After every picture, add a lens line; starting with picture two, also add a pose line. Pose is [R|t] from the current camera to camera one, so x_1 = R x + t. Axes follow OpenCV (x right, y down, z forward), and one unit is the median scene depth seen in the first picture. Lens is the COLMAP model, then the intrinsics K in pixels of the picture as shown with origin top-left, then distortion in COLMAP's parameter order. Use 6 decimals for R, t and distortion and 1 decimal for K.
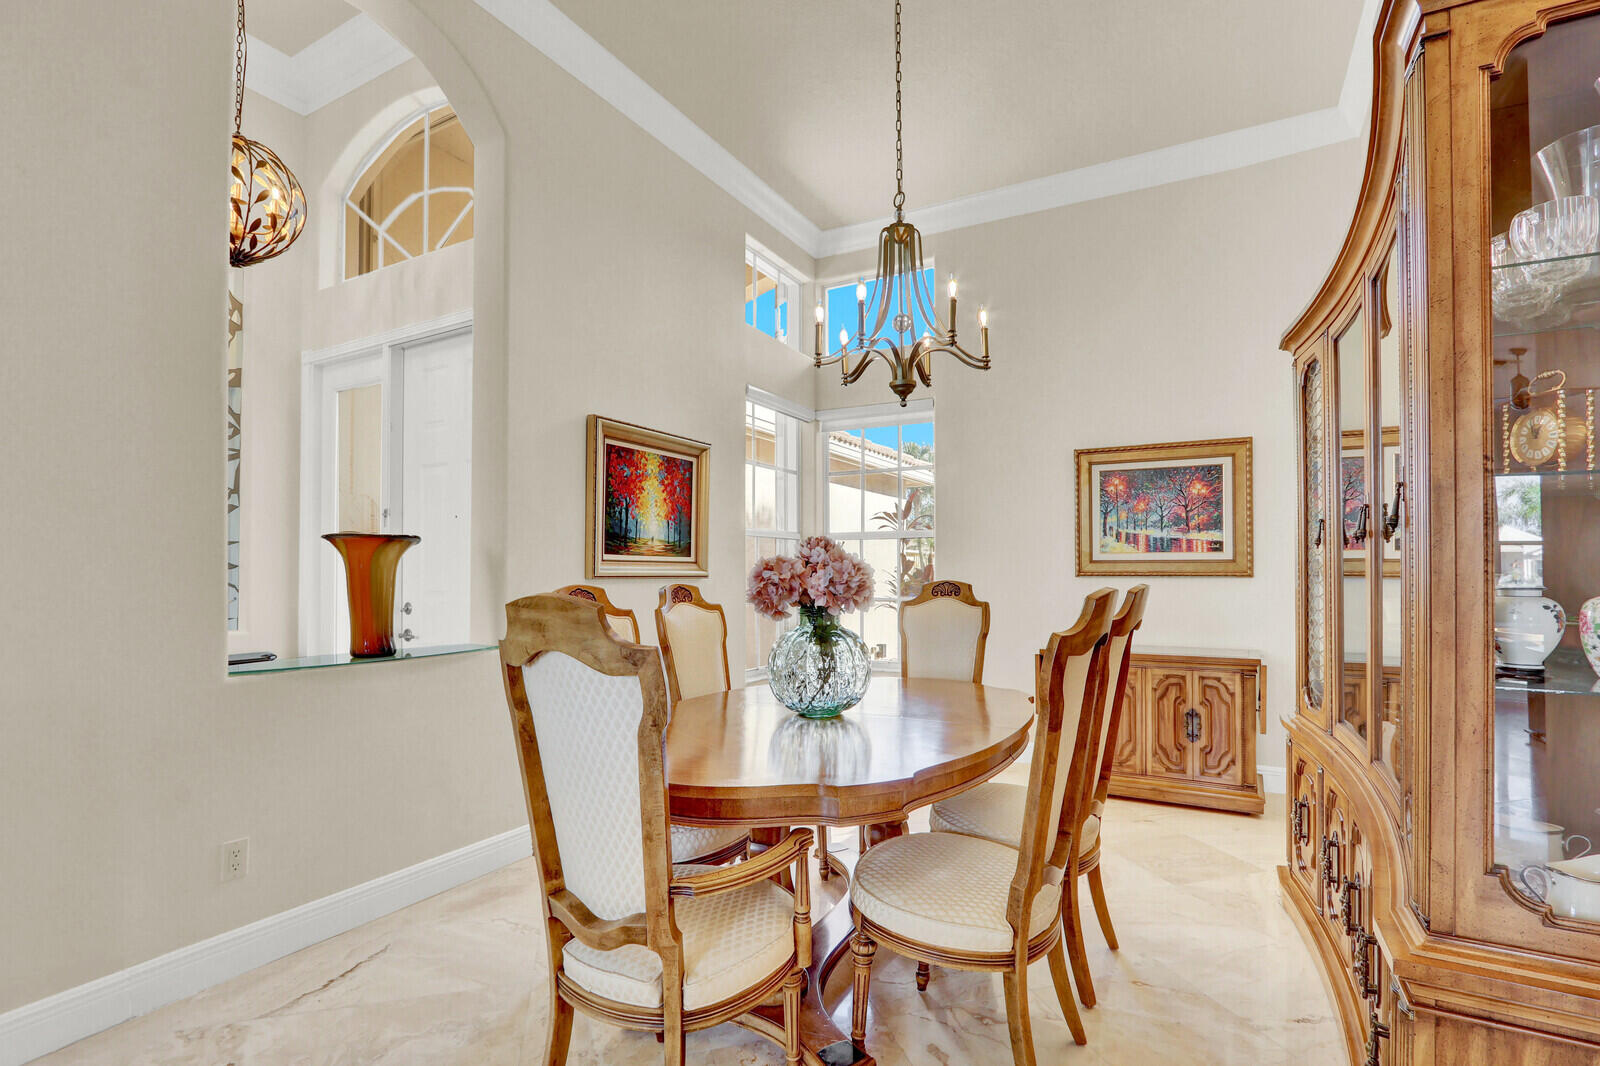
lens RADIAL K [[744.9, 0, 801.8], [0, 744.9, 562.3], [0, 0, 1]] dist [0.000140, 0.000074]
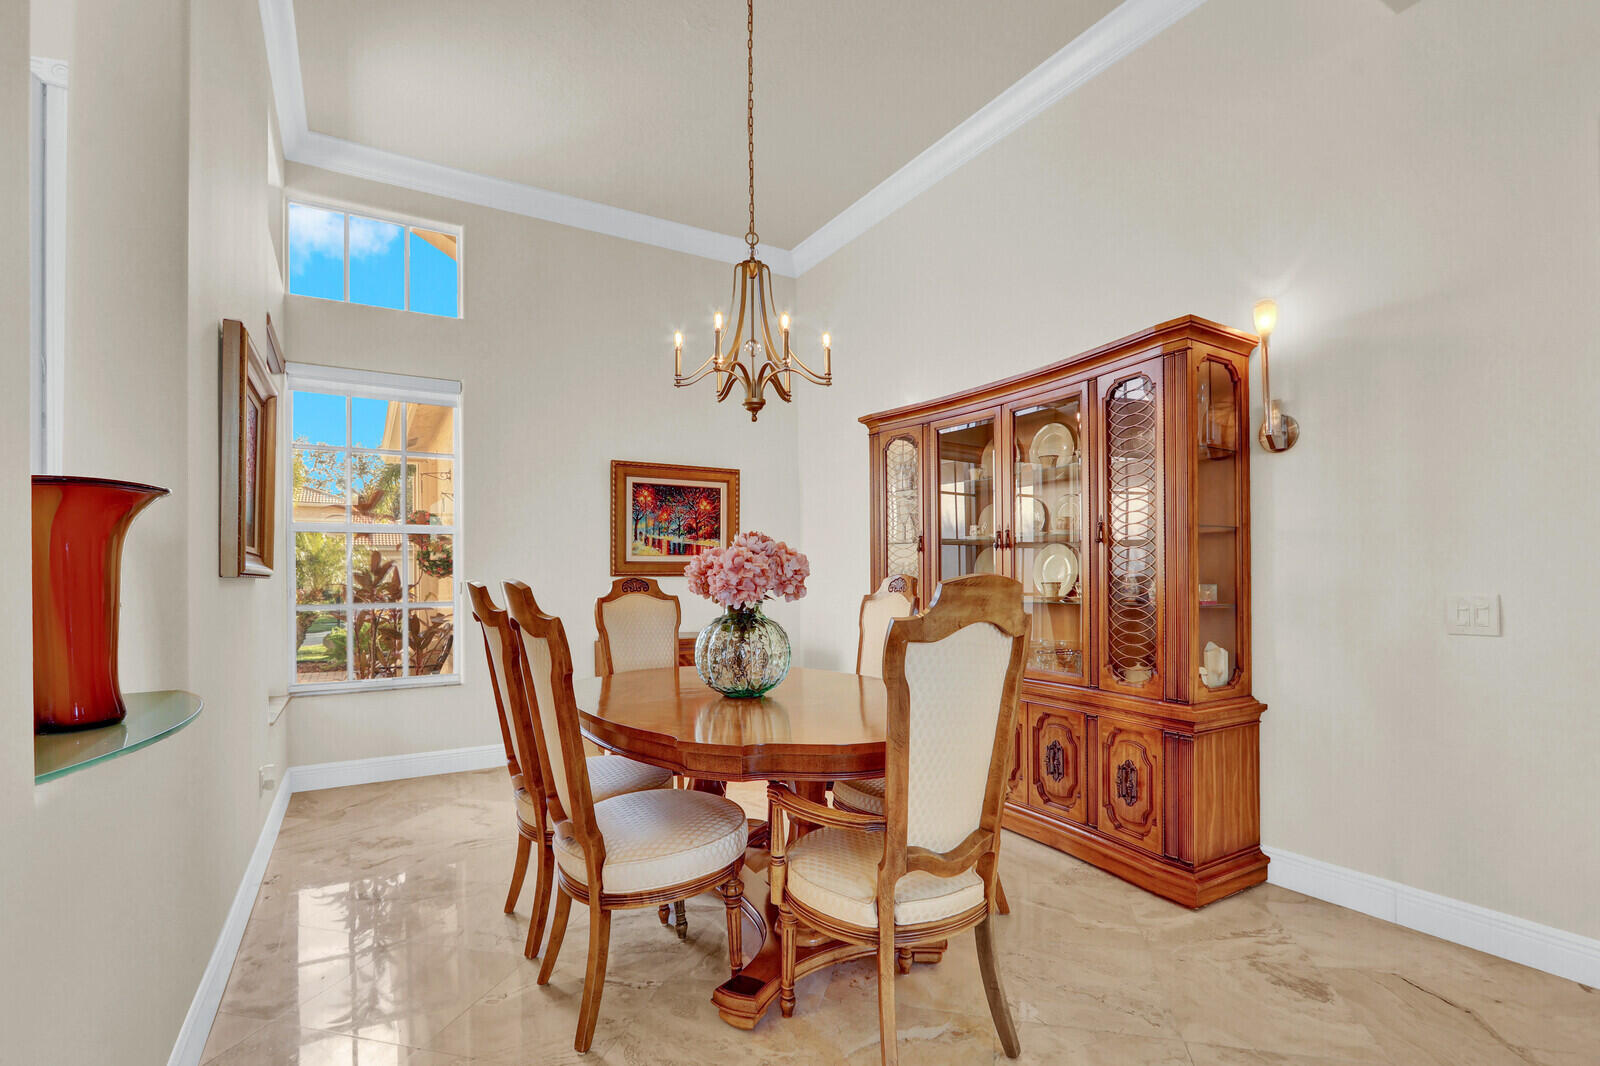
lens RADIAL K [[775.6, 0, 803.6], [0, 775.6, 569.2], [0, 0, 1]] dist [0.089035, 0.000103]
pose [[0.508539, 0.005711, 0.861020, -0.513191], [-0.002642, 0.999984, -0.005072, 0.015239], [-0.861035, 0.000304, 0.508546, 0.188076]]
